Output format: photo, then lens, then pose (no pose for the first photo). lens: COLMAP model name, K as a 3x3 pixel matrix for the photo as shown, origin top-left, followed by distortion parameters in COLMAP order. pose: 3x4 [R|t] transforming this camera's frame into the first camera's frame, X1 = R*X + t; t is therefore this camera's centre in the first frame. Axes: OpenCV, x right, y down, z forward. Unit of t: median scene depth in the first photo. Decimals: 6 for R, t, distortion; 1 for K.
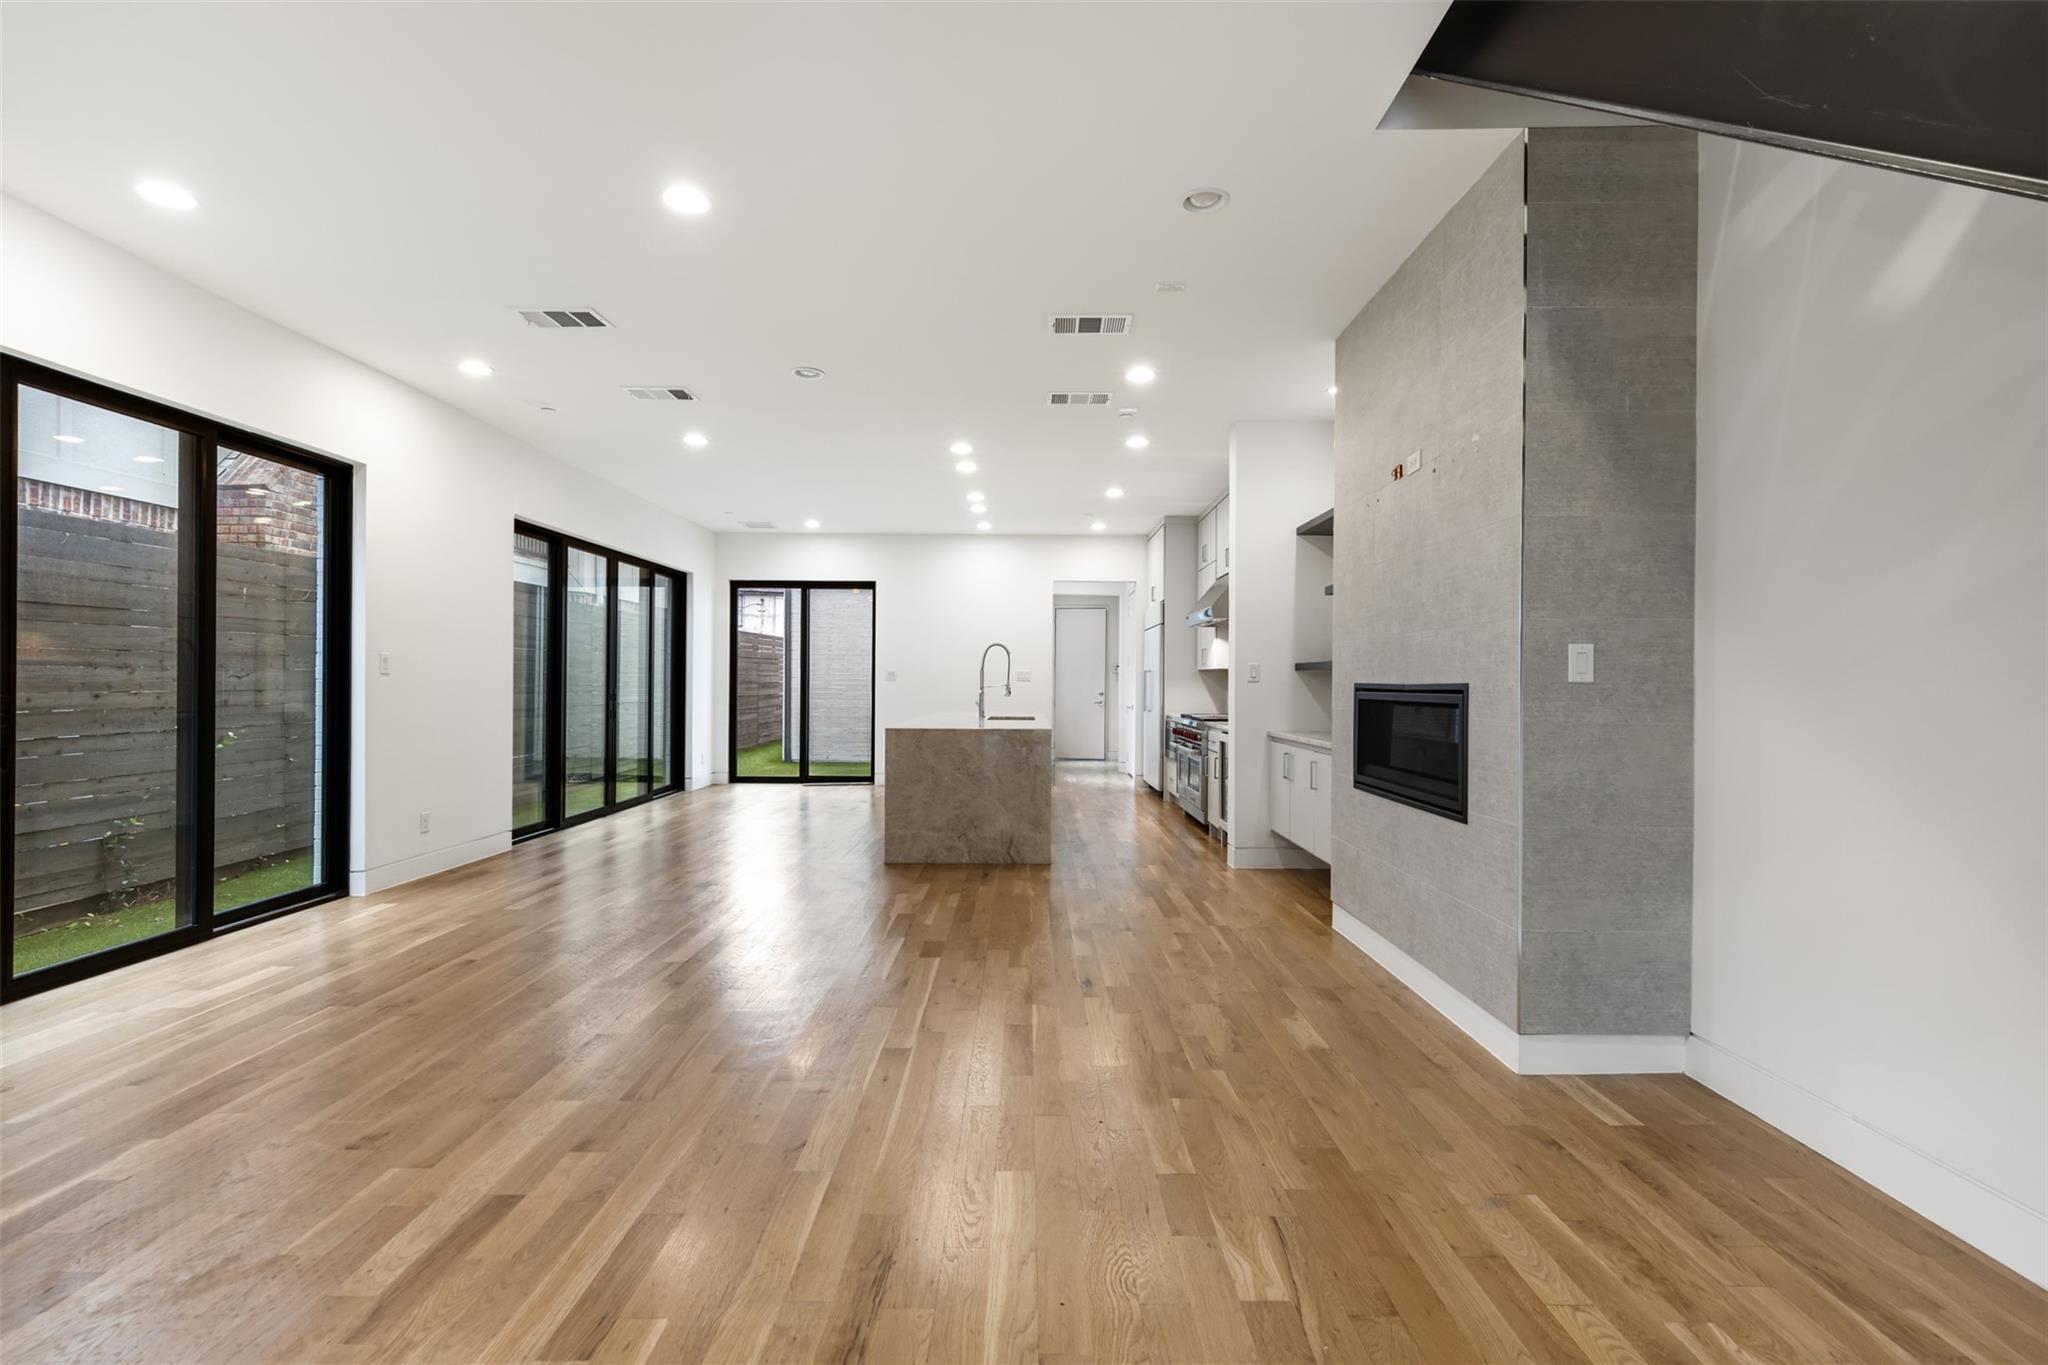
lens RADIAL K [[934.1, 0, 1017.9], [0, 934.1, 681.6], [0, 0, 1]] dist [0.005716, -0.000239]
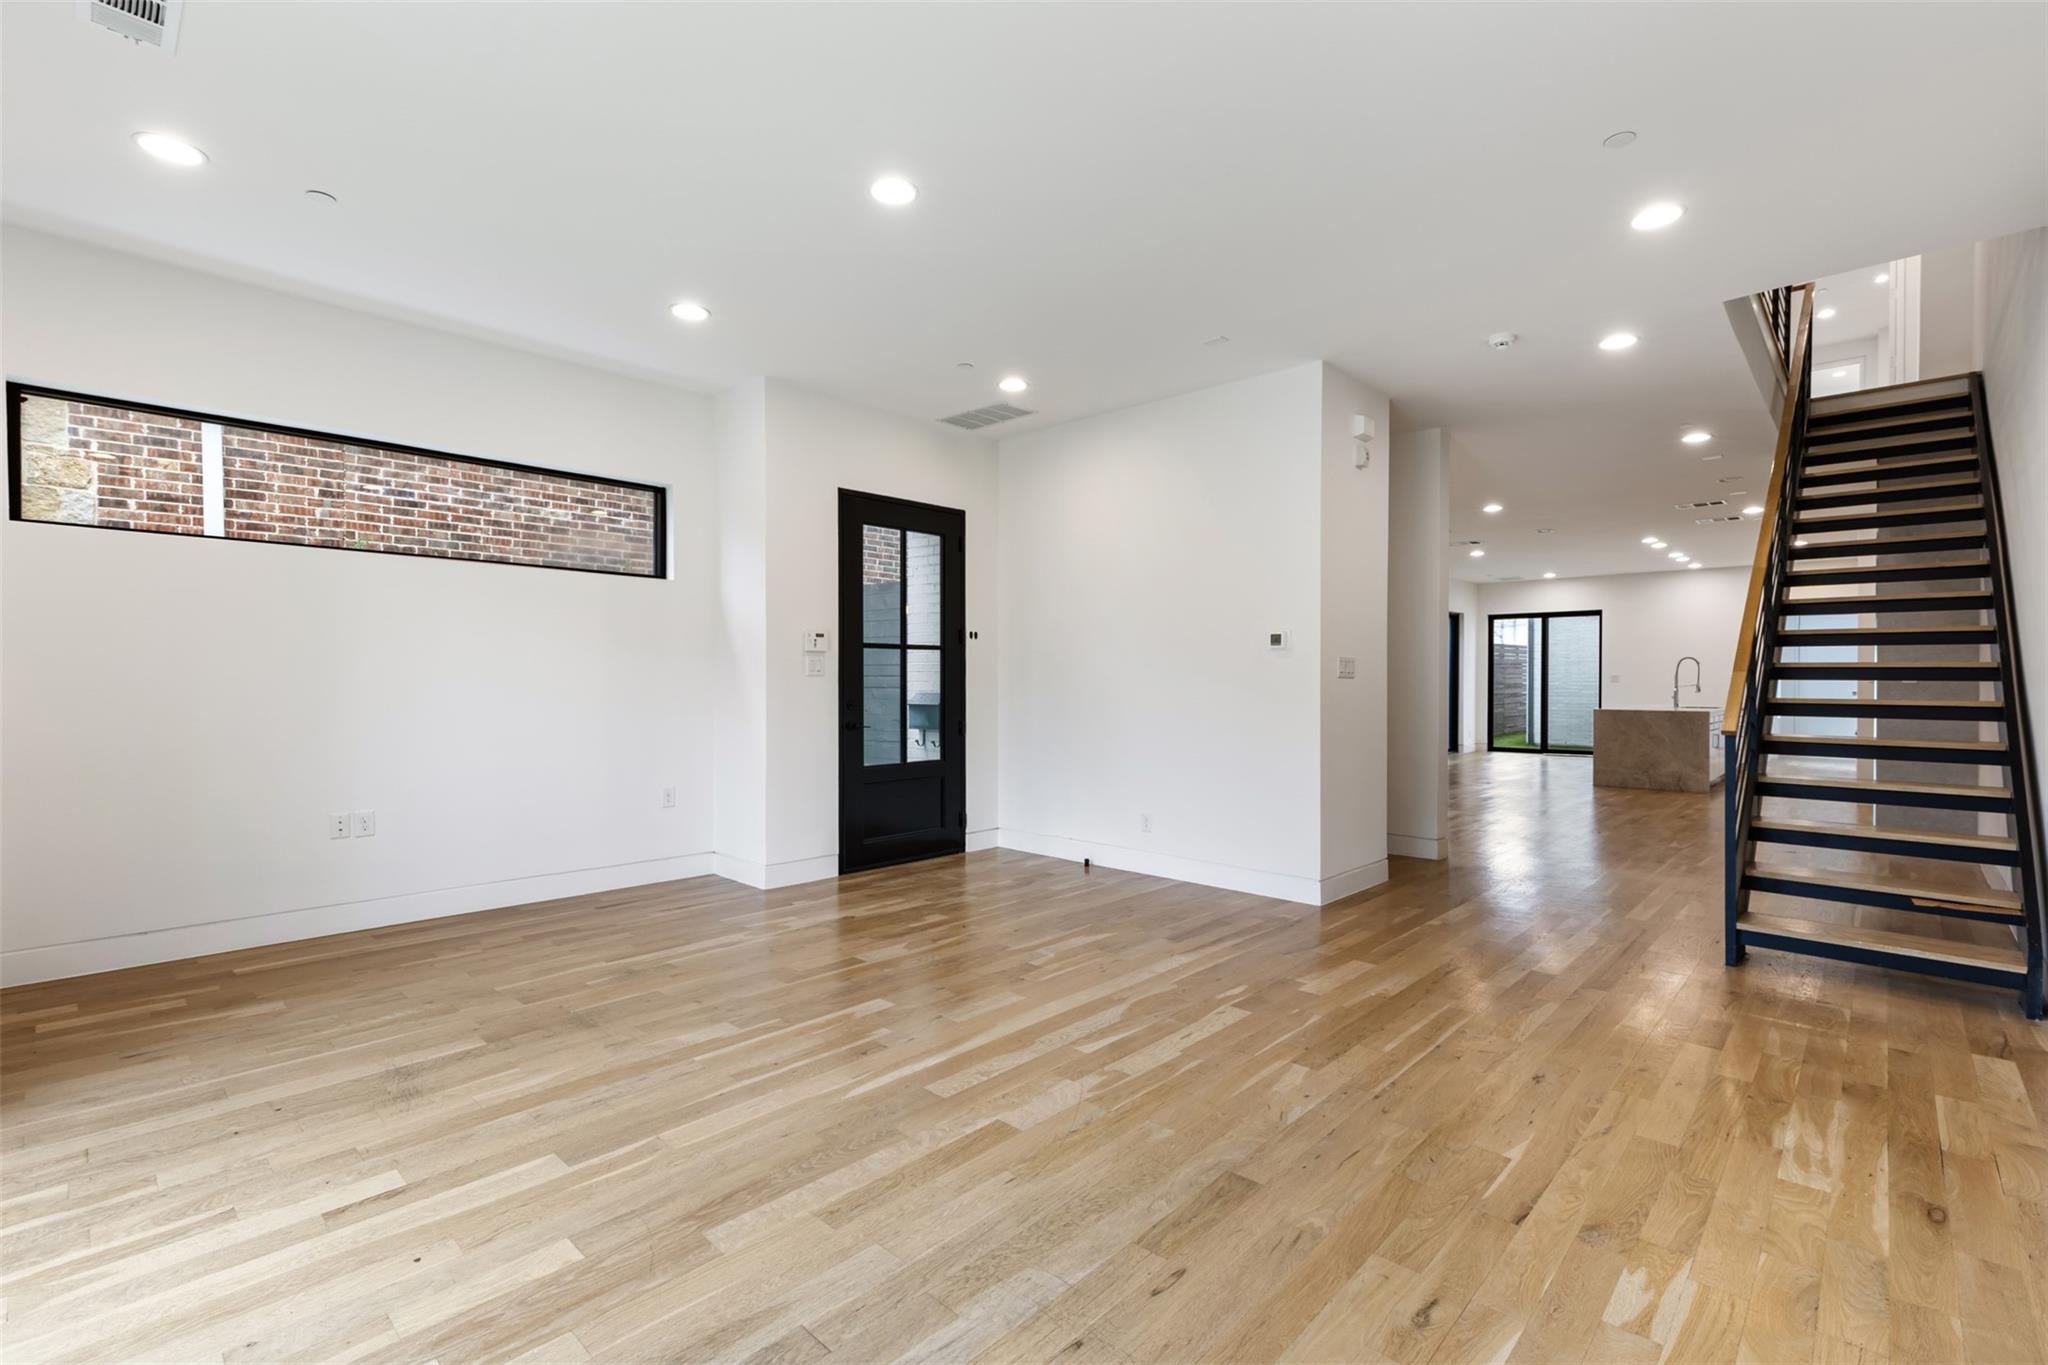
lens RADIAL K [[934.1, 0, 1026.1], [0, 934.1, 684.6], [0, 0, 1]] dist [0.005716, -0.000239]
pose [[0.740947, 0.000228, -0.671564, 0.146817], [0.000142, 1.000000, 0.000497, 0.002193], [0.671564, -0.000464, 0.740946, -0.599183]]
